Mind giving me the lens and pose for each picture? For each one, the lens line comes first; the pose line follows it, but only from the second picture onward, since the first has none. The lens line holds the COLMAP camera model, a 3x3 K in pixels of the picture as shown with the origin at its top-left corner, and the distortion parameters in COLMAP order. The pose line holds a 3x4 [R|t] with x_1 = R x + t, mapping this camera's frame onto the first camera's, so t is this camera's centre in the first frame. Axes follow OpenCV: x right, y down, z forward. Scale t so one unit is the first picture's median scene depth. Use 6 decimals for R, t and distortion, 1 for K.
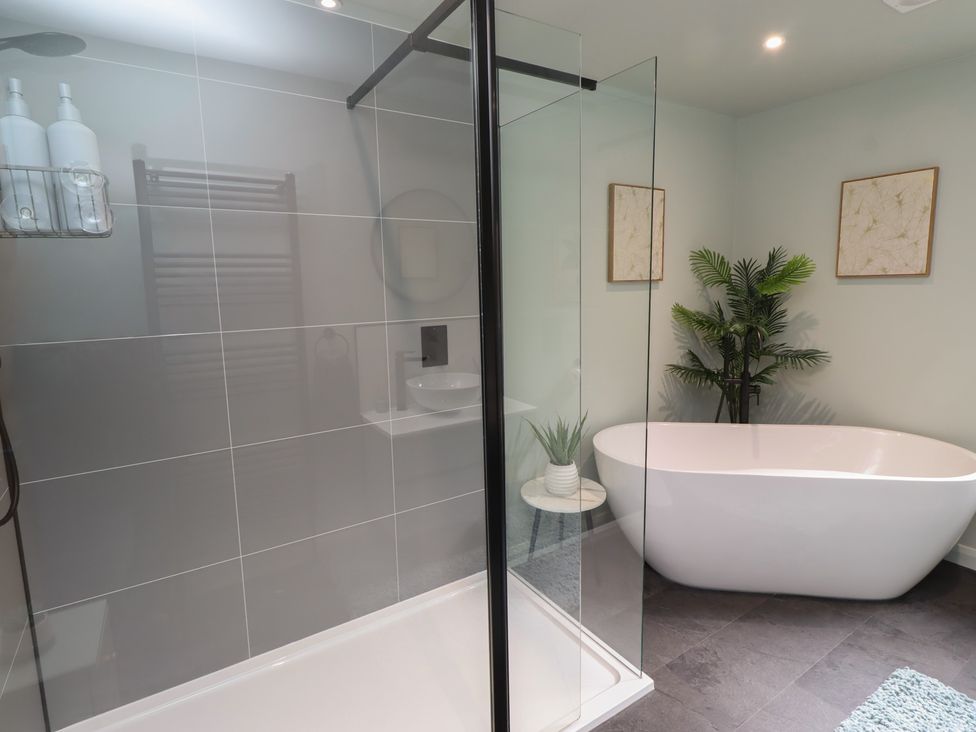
lens RADIAL K [[518.5, 0, 494.5], [0, 518.5, 353.7], [0, 0, 1]] dist [-0.002653, -0.000851]
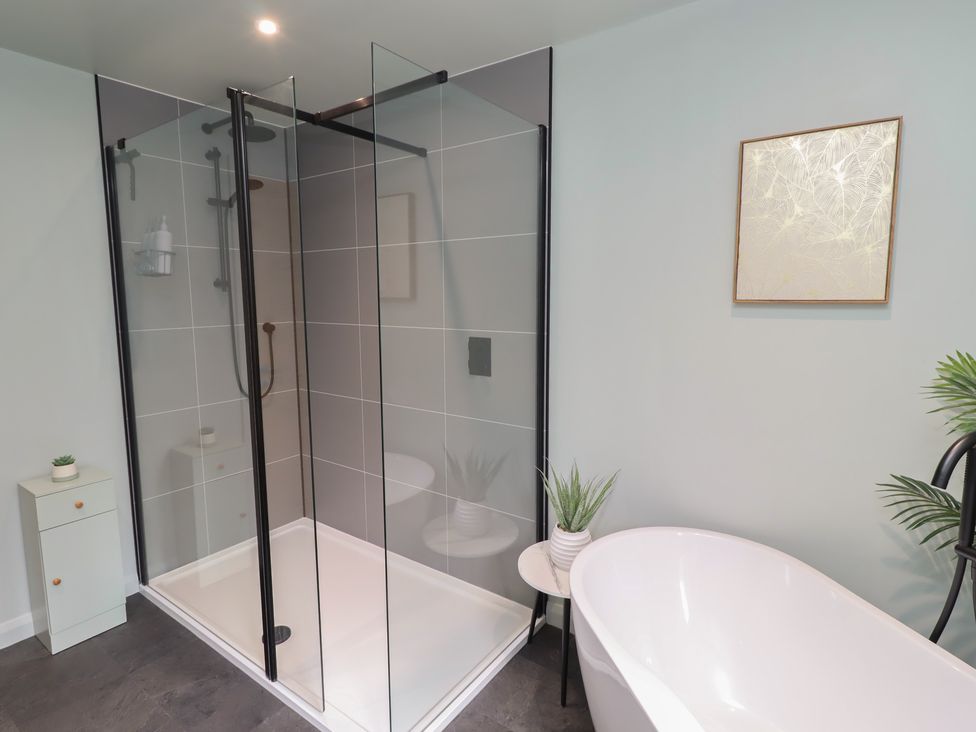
lens RADIAL K [[518.5, 0, 494.5], [0, 518.5, 353.7], [0, 0, 1]] dist [-0.002653, -0.000851]
pose [[0.384218, 0.121370, -0.915230, 0.885272], [-0.135770, 0.987972, 0.074019, -0.105123], [0.913205, 0.095821, 0.396075, 0.620746]]
